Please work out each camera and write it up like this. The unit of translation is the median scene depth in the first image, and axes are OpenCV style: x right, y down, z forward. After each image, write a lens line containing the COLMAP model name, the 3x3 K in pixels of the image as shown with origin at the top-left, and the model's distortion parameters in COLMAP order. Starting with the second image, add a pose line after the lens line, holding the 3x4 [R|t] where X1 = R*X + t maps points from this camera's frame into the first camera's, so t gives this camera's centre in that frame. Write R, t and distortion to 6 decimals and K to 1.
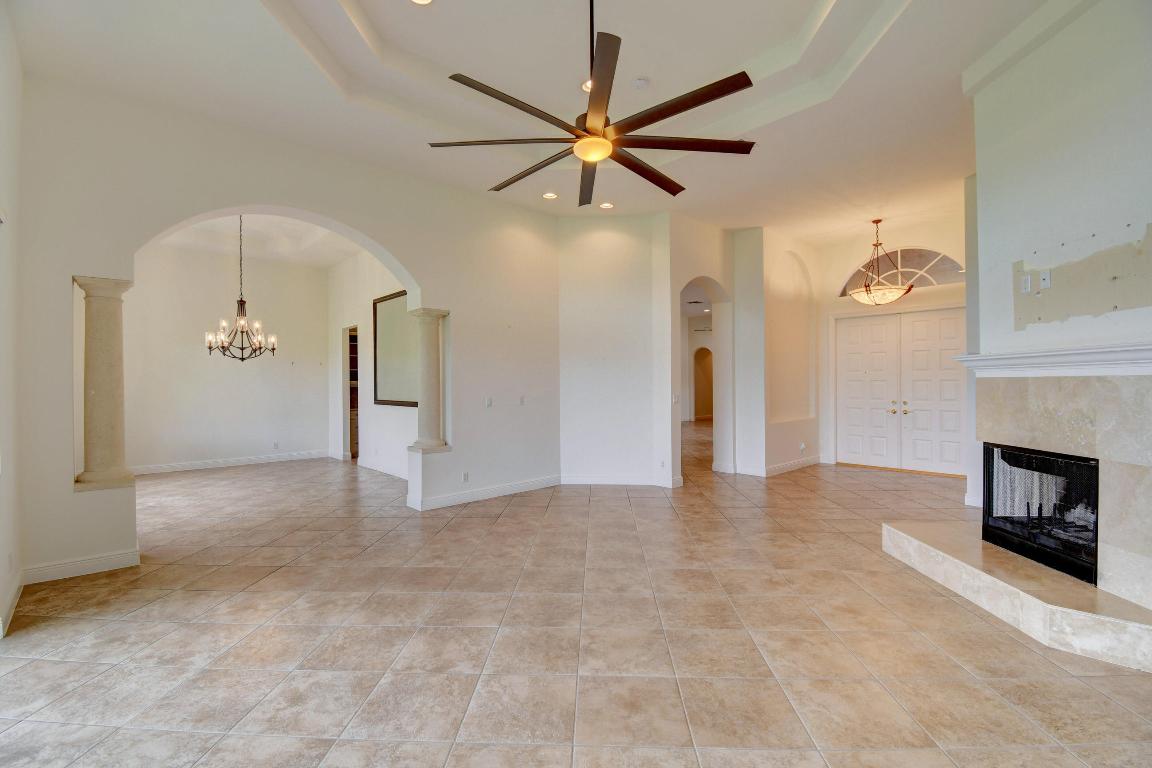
lens RADIAL K [[506.9, 0, 574.4], [0, 506.9, 390.8], [0, 0, 1]] dist [0.000172, -0.009891]
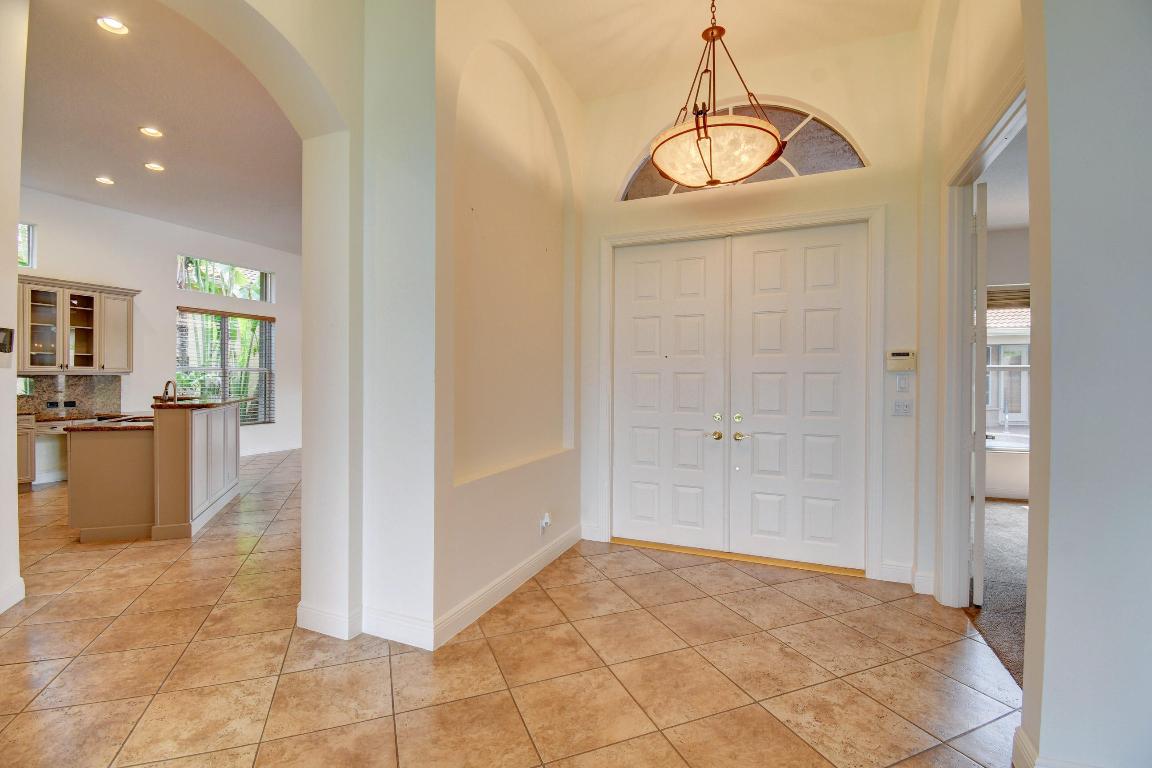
lens RADIAL K [[506.9, 0, 570.3], [0, 506.9, 389.0], [0, 0, 1]] dist [0.000172, -0.009891]
pose [[0.913564, 0.006866, 0.406637, 0.286267], [-0.011593, 0.999891, 0.009160, -0.006425], [-0.406529, -0.013083, 0.913544, 0.582134]]
